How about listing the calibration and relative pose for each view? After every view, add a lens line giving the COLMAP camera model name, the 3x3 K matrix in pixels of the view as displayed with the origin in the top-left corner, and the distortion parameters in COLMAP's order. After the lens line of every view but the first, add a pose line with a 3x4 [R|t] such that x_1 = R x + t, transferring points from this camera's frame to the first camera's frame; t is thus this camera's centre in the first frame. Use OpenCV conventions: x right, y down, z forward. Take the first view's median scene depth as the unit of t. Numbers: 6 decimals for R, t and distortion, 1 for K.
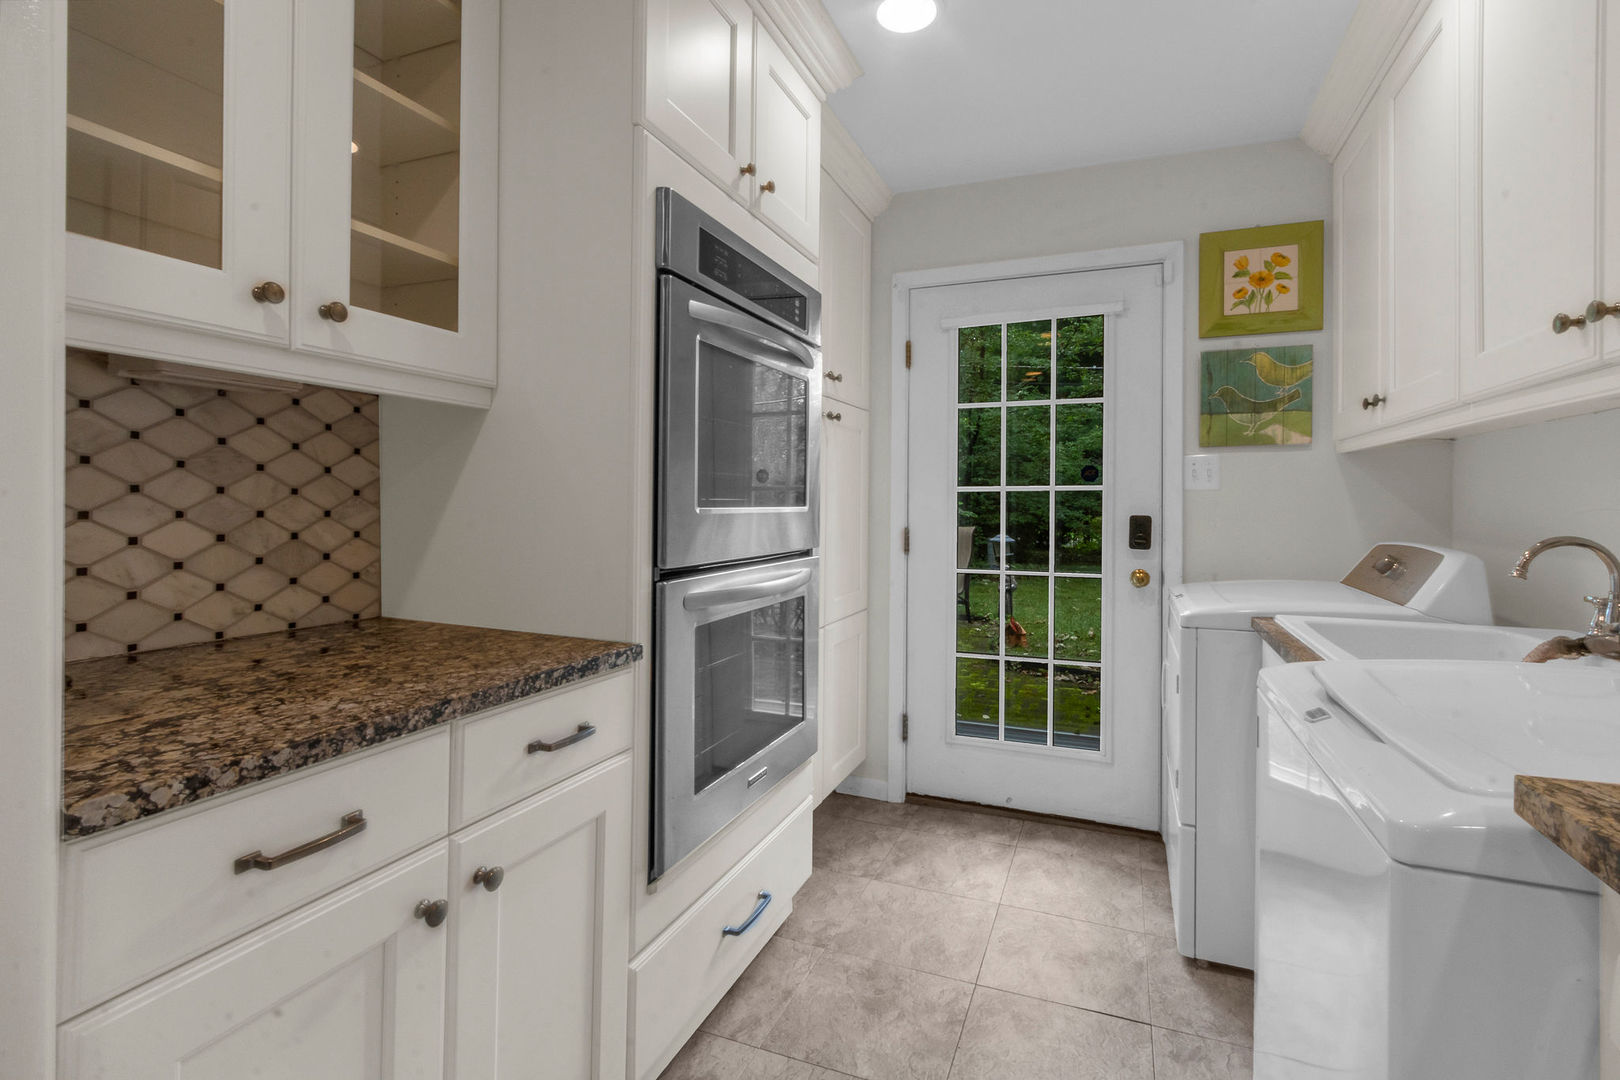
lens RADIAL K [[752.6, 0, 811.9], [0, 752.6, 498.0], [0, 0, 1]] dist [0.000246, -0.000143]
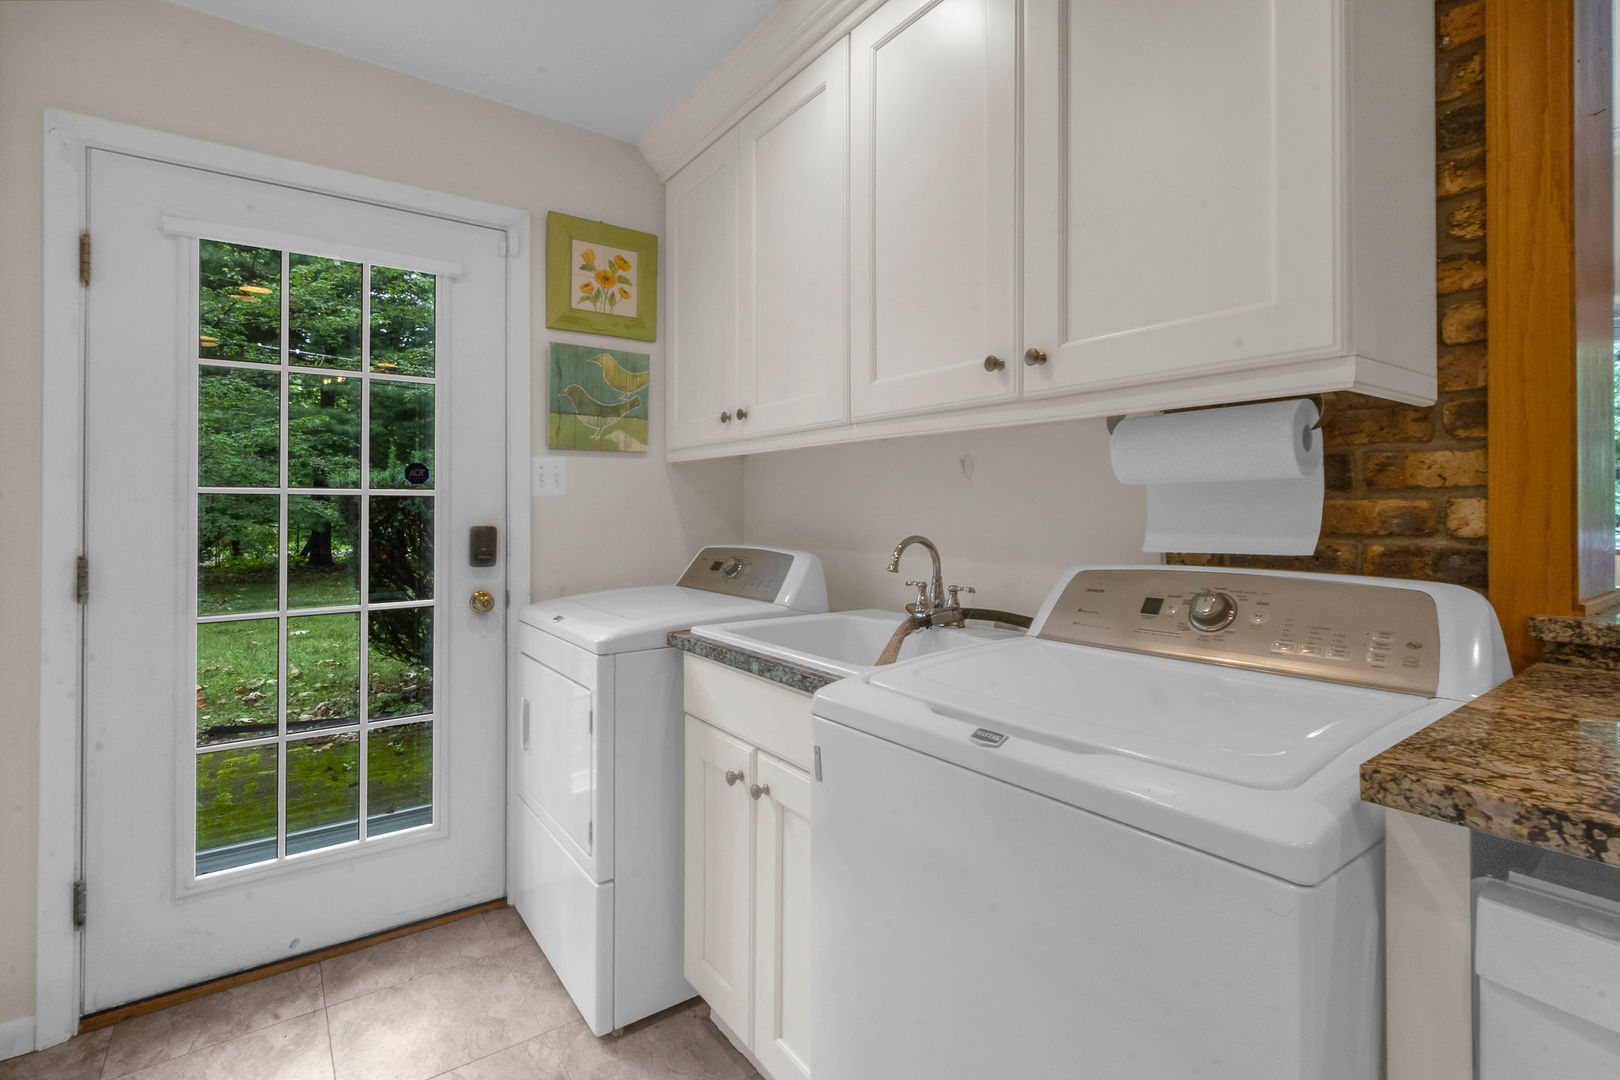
lens RADIAL K [[767.4, 0, 810.6], [0, 767.4, 505.6], [0, 0, 1]] dist [0.008974, 0.000701]
pose [[0.531575, -0.002207, 0.847009, -0.097031], [0.000824, 0.999997, 0.002089, -0.001305], [-0.847011, -0.000413, 0.531575, 0.250239]]
